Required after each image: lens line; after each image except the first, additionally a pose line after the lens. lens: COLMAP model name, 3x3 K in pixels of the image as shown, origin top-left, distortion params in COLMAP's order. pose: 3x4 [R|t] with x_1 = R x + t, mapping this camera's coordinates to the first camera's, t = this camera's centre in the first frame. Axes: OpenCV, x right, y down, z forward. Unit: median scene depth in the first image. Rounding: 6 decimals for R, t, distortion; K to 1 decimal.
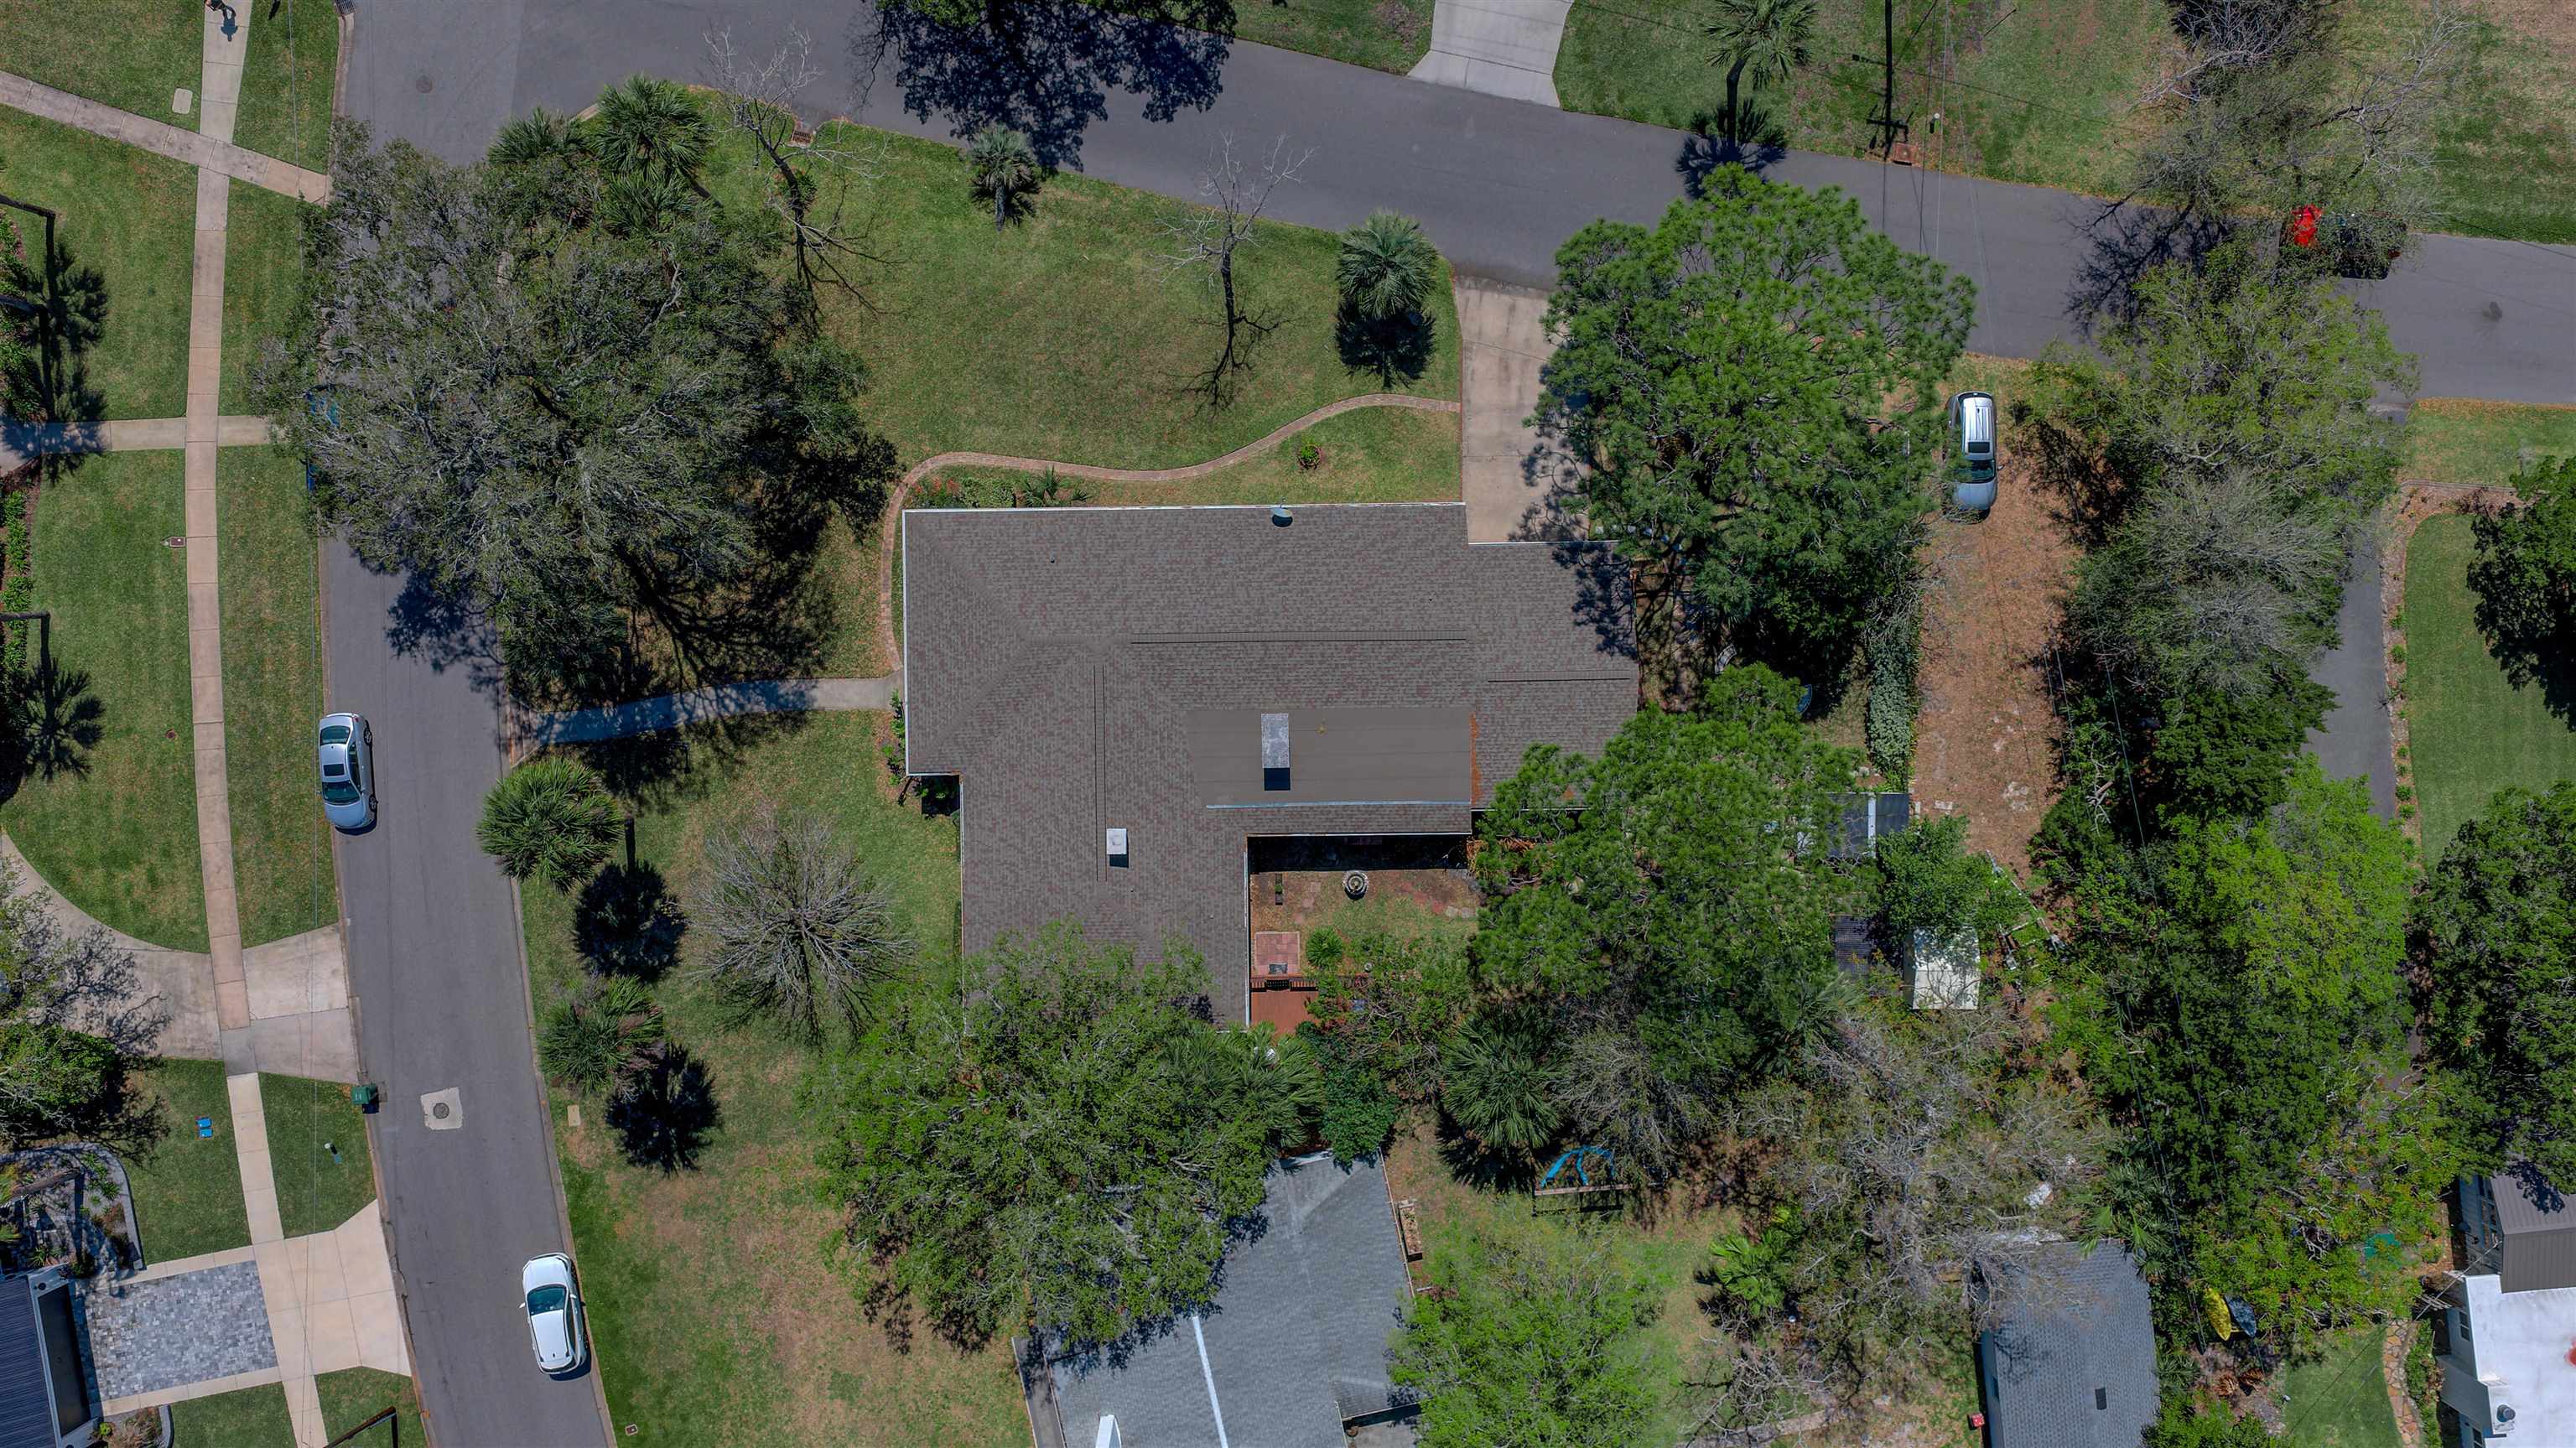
lens RADIAL K [[2107.0, 0, 1279.8], [0, 2107.0, 711.9], [0, 0, 1]] dist [0.002761, -0.005241]
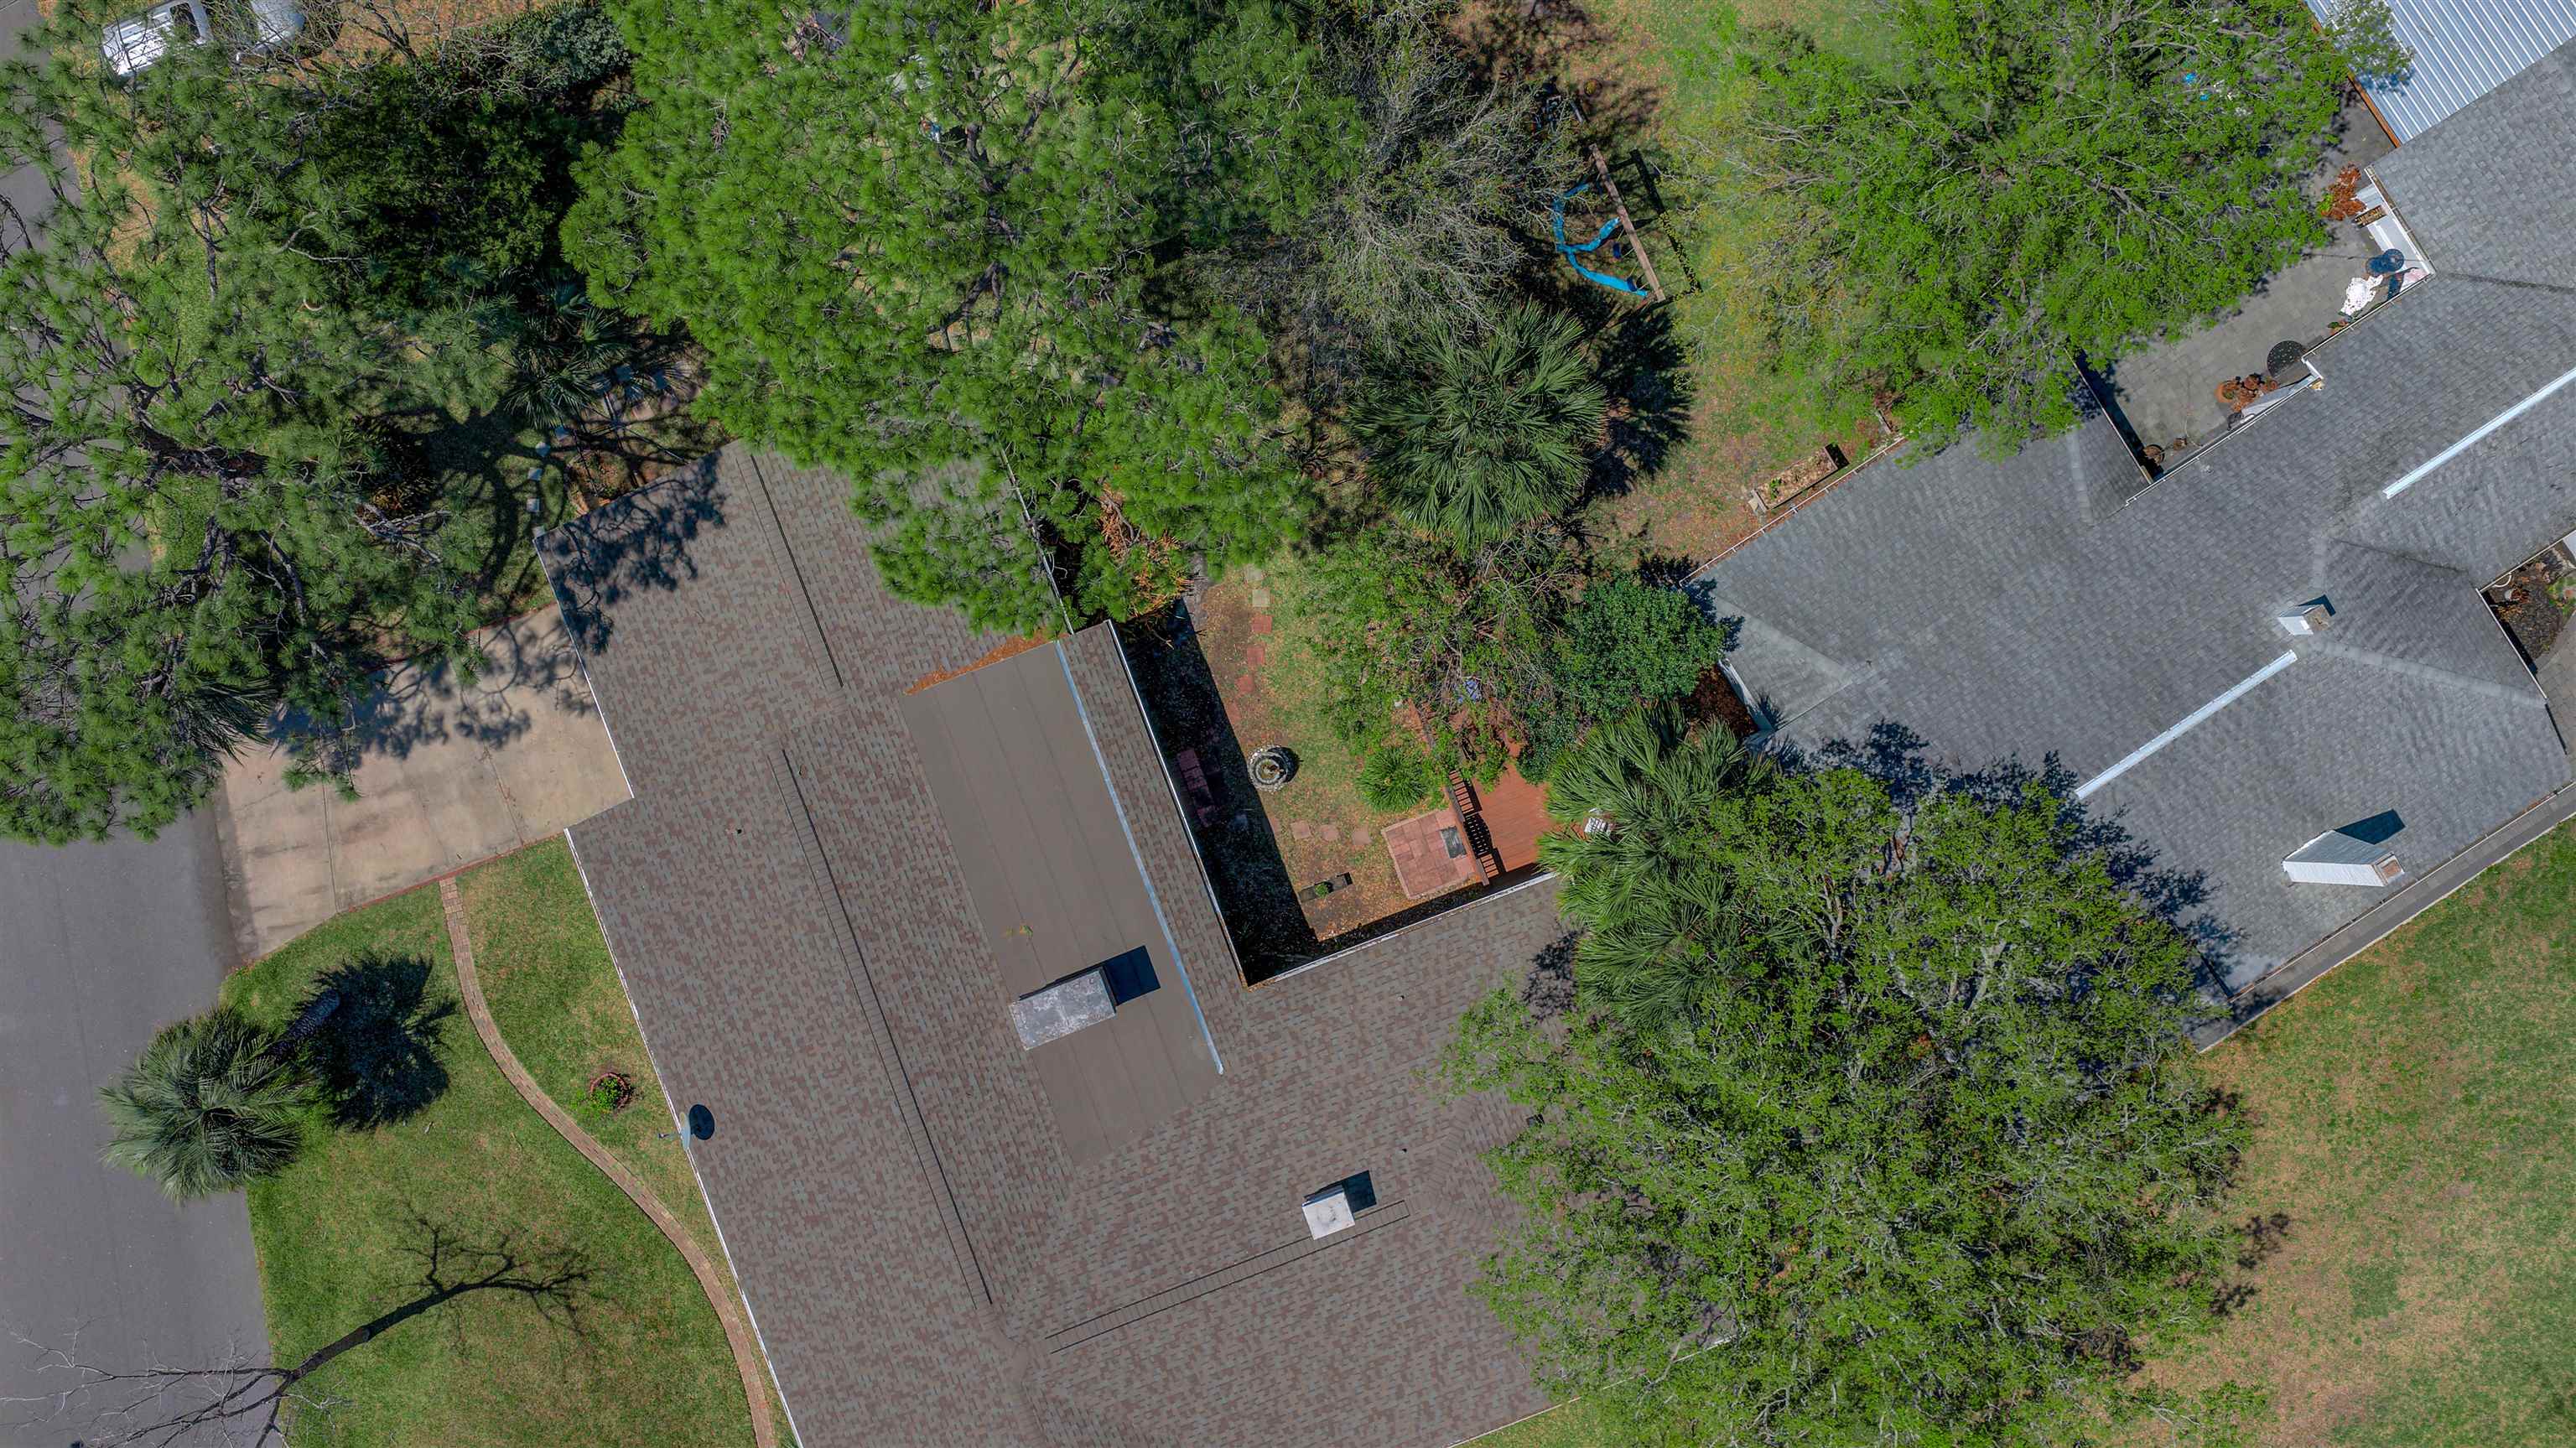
lens RADIAL K [[2107.0, 0, 1297.3], [0, 2107.0, 711.6], [0, 0, 1]] dist [0.002761, -0.005241]
pose [[-0.341516, -0.939876, 0.000575, 0.048715], [0.939867, -0.341516, -0.004122, 0.097514], [0.004070, -0.000867, 0.999991, 0.418978]]
